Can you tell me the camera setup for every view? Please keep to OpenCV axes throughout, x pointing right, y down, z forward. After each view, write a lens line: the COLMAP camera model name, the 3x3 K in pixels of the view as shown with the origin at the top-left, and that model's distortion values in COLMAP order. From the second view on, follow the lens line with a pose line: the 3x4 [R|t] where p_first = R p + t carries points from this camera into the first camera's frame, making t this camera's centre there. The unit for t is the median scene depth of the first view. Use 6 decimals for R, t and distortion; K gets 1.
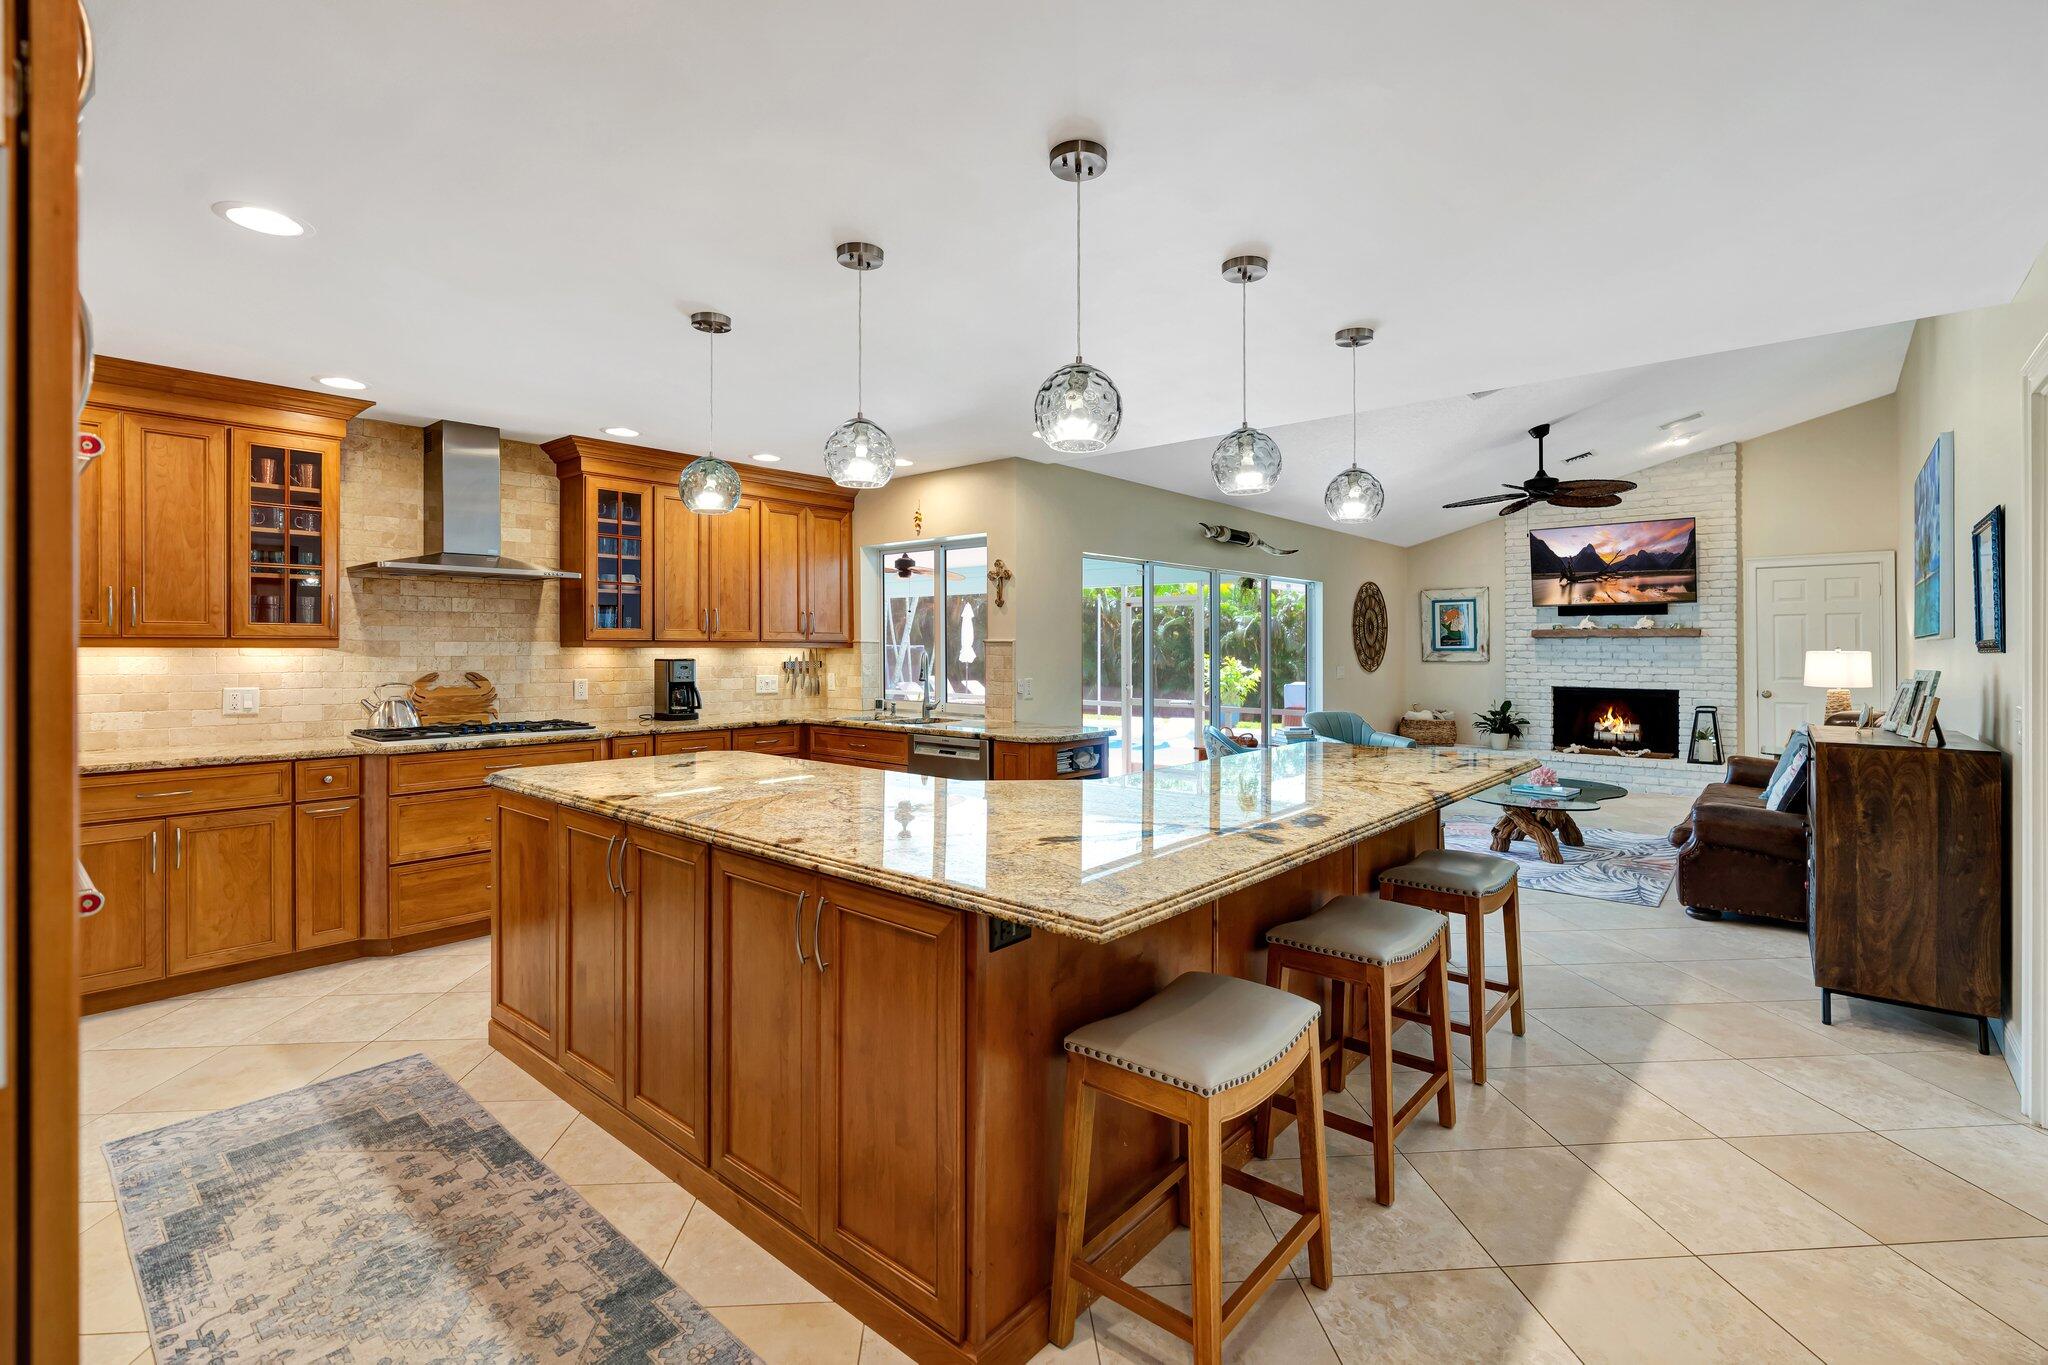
lens RADIAL K [[926.8, 0, 1020.1], [0, 926.8, 651.4], [0, 0, 1]] dist [-0.015472, 0.000207]
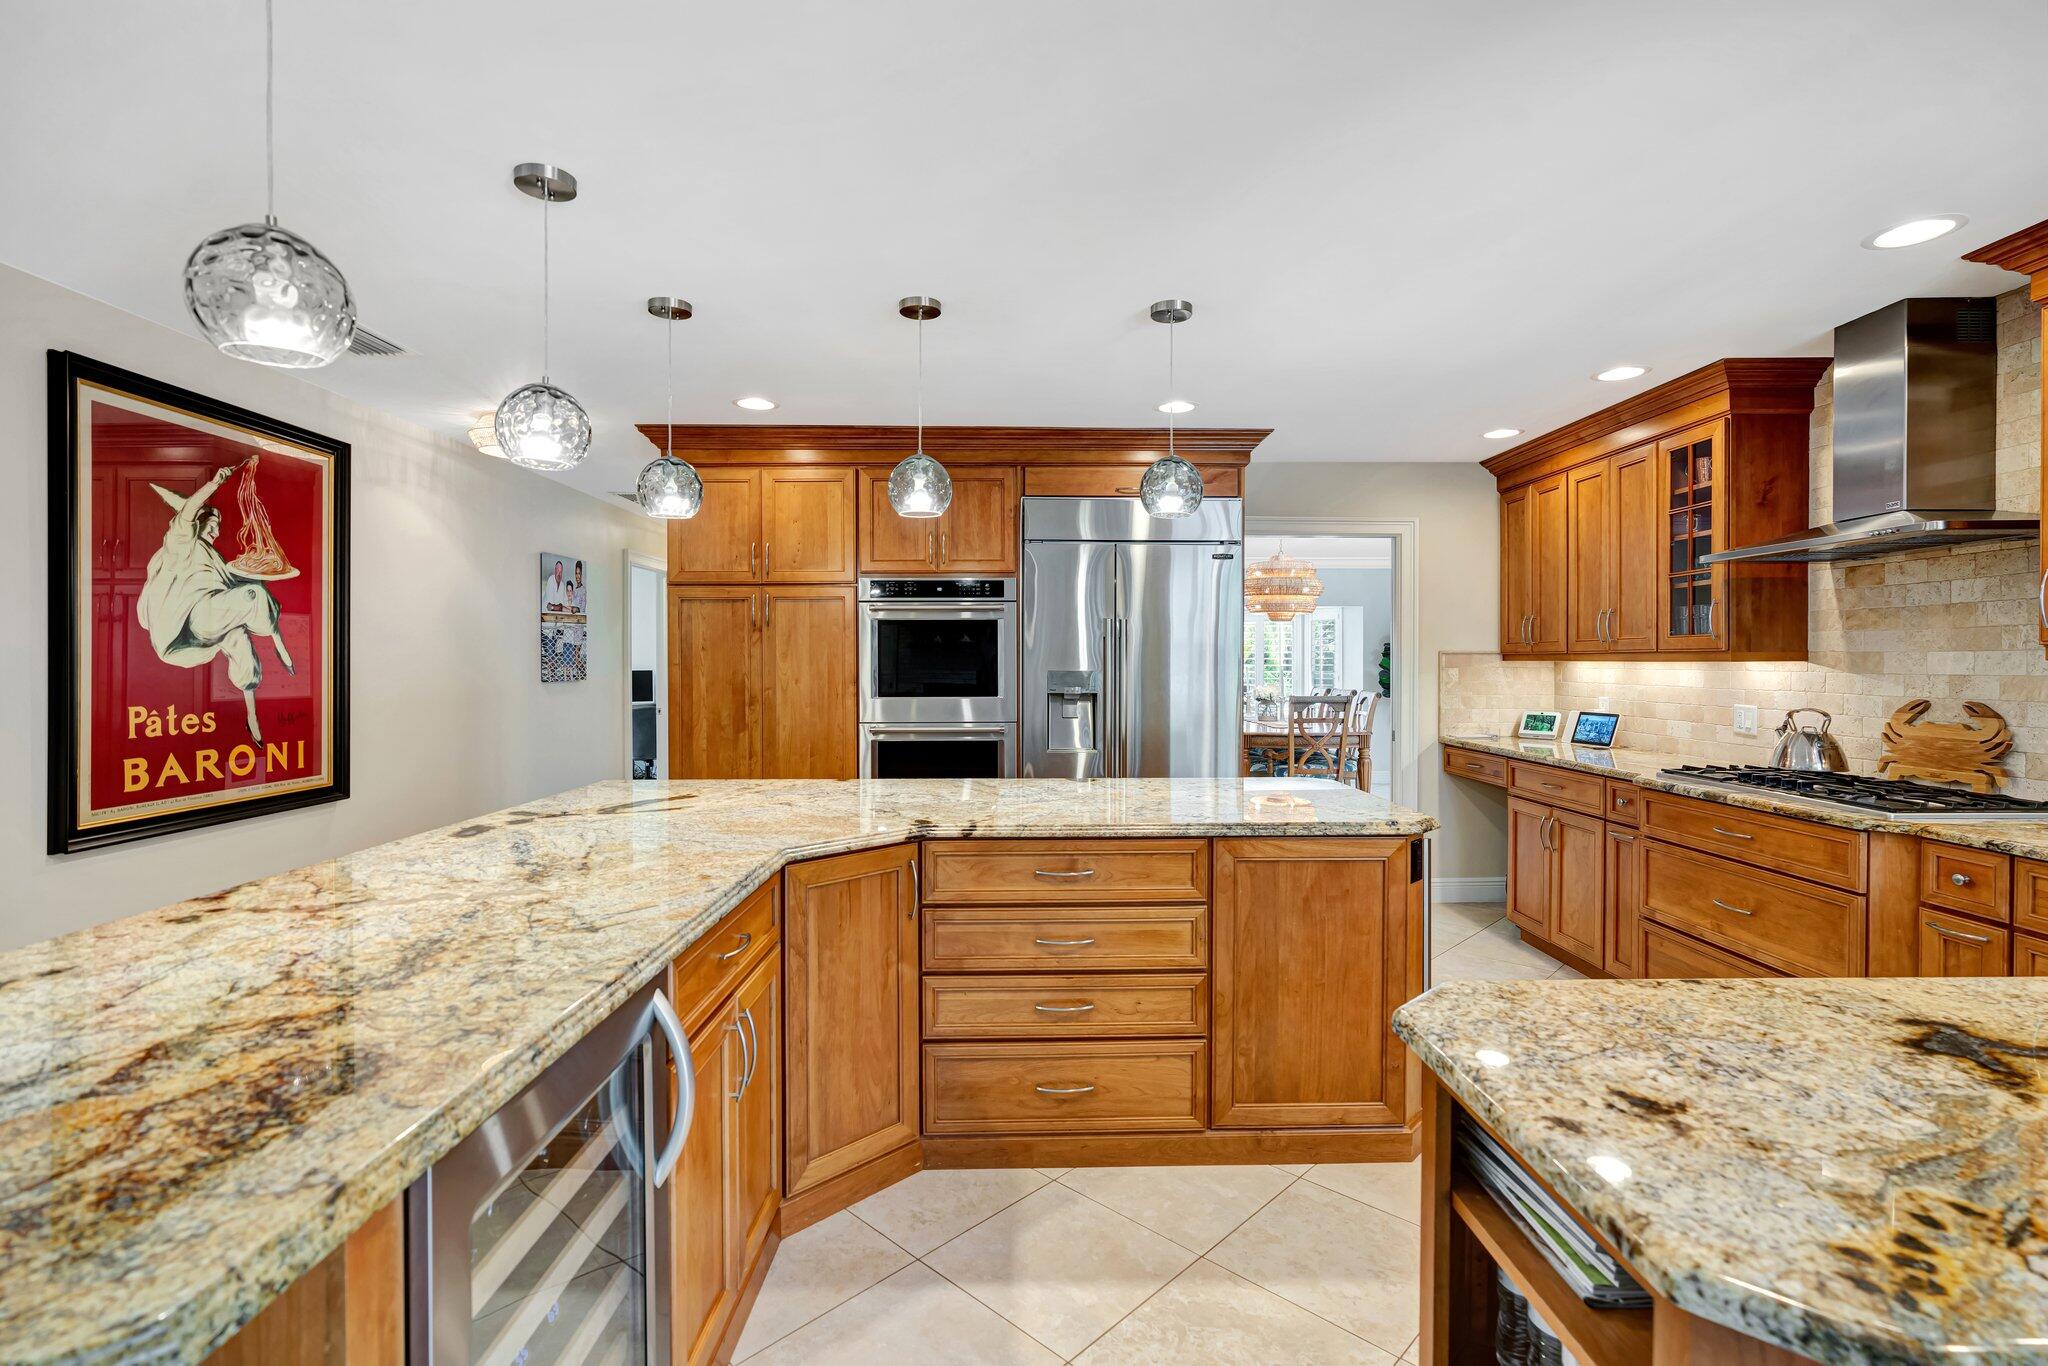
lens RADIAL K [[957.0, 0, 1030.1], [0, 957.0, 671.9], [0, 0, 1]] dist [-0.003281, -0.000212]
pose [[-0.741233, 0.007133, -0.671209, 0.155386], [-0.002518, 0.999907, 0.013406, -0.002173], [0.671243, 0.011627, -0.741147, 0.593718]]
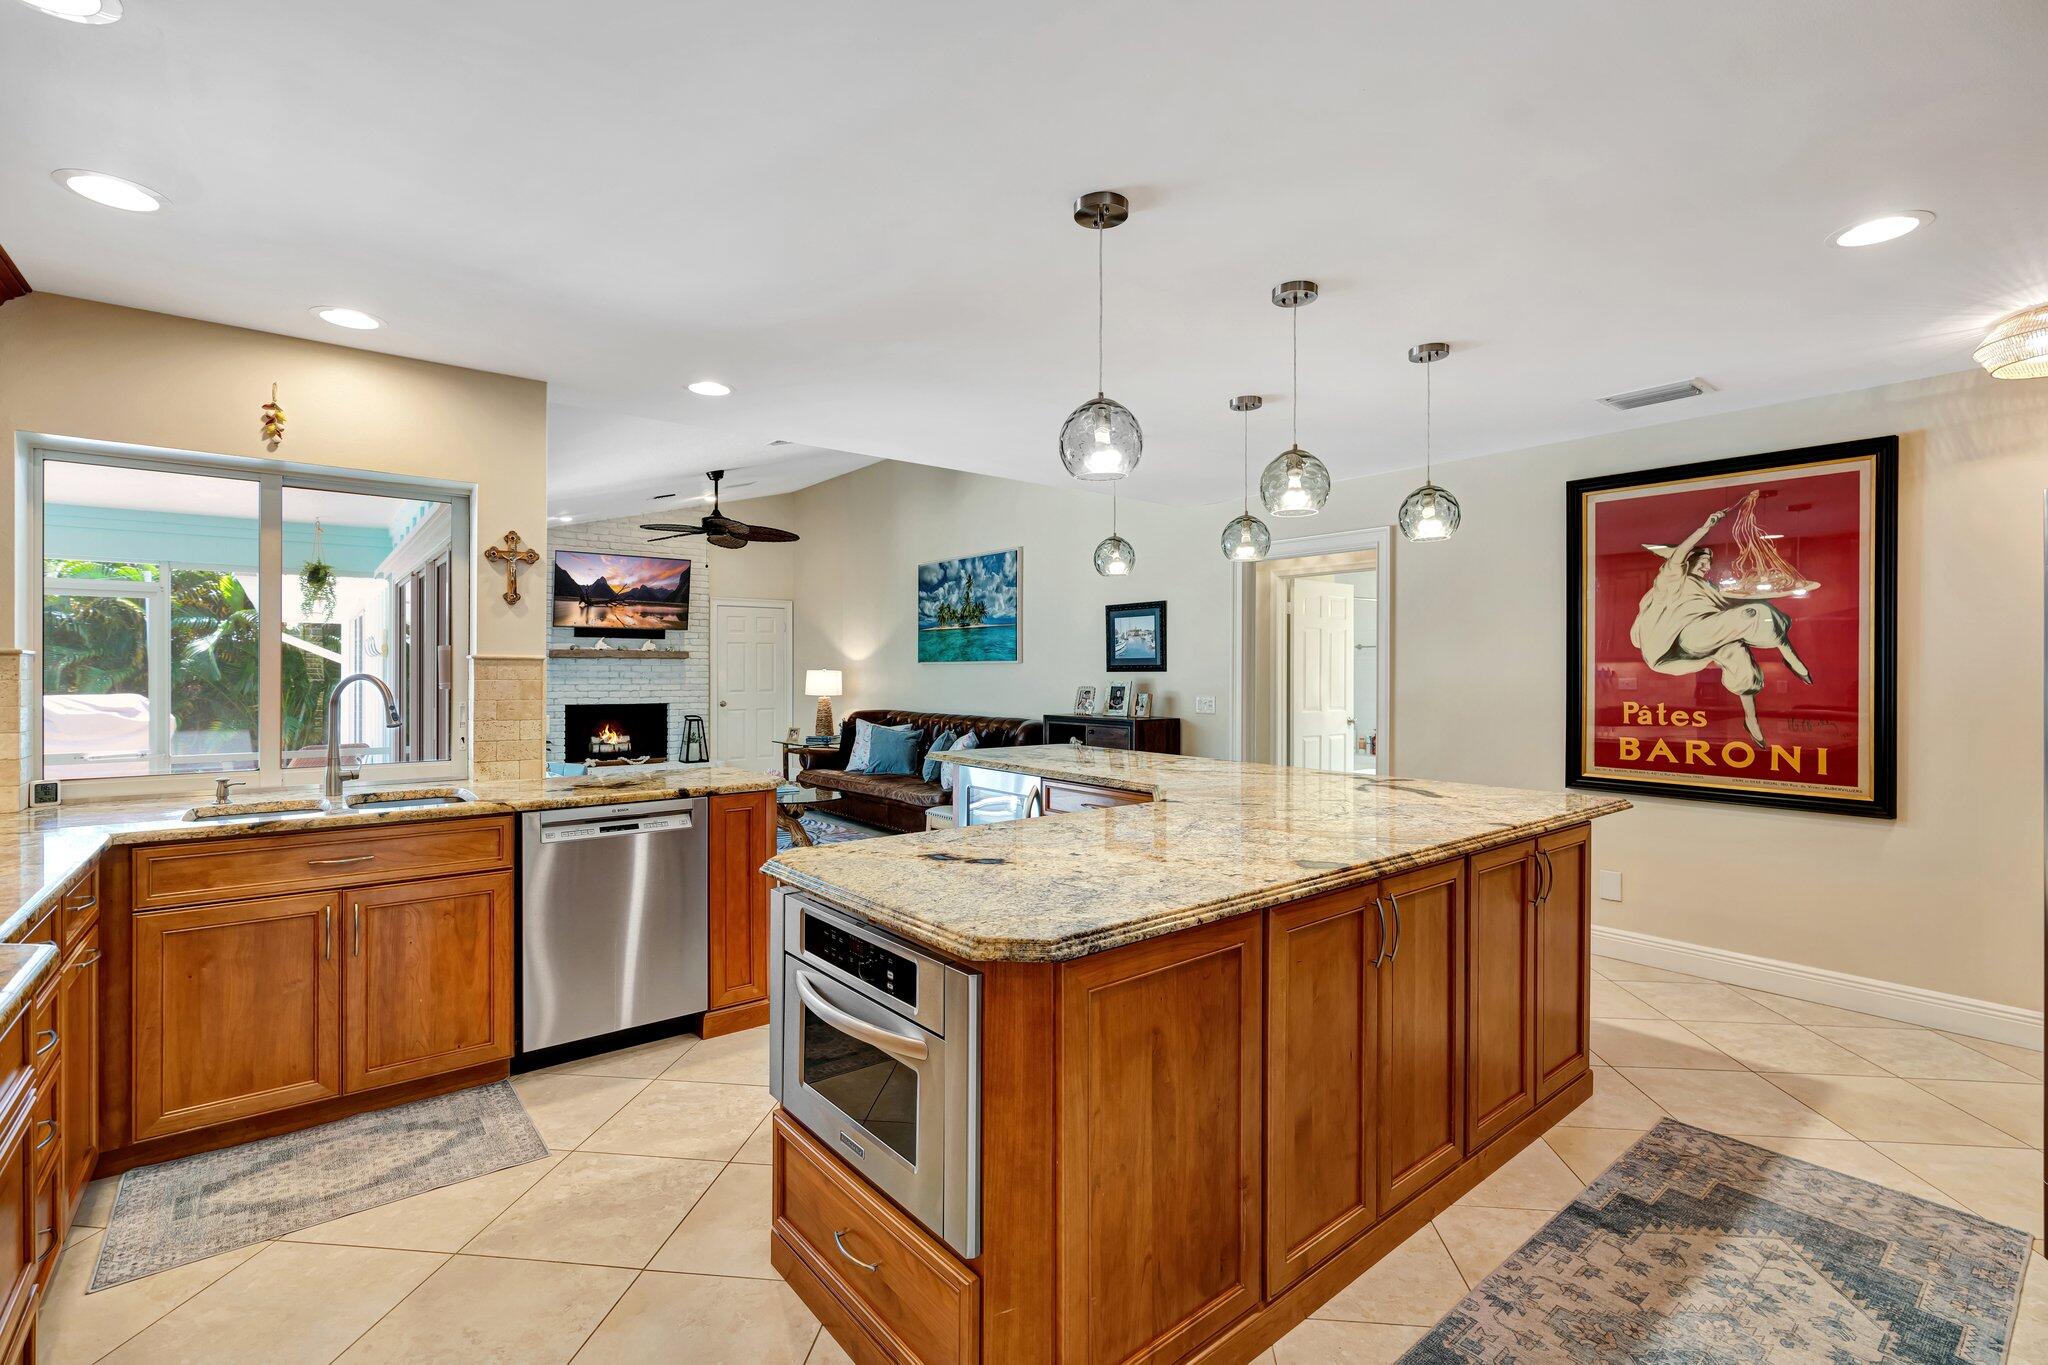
lens RADIAL K [[918.2, 0, 1036.1], [0, 918.2, 676.2], [0, 0, 1]] dist [-0.015341, 0.000071]
pose [[0.166138, -0.007658, 0.986073, -0.375704], [0.000795, 0.999971, 0.007632, -0.001370], [-0.986102, -0.000485, 0.166139, 0.338881]]
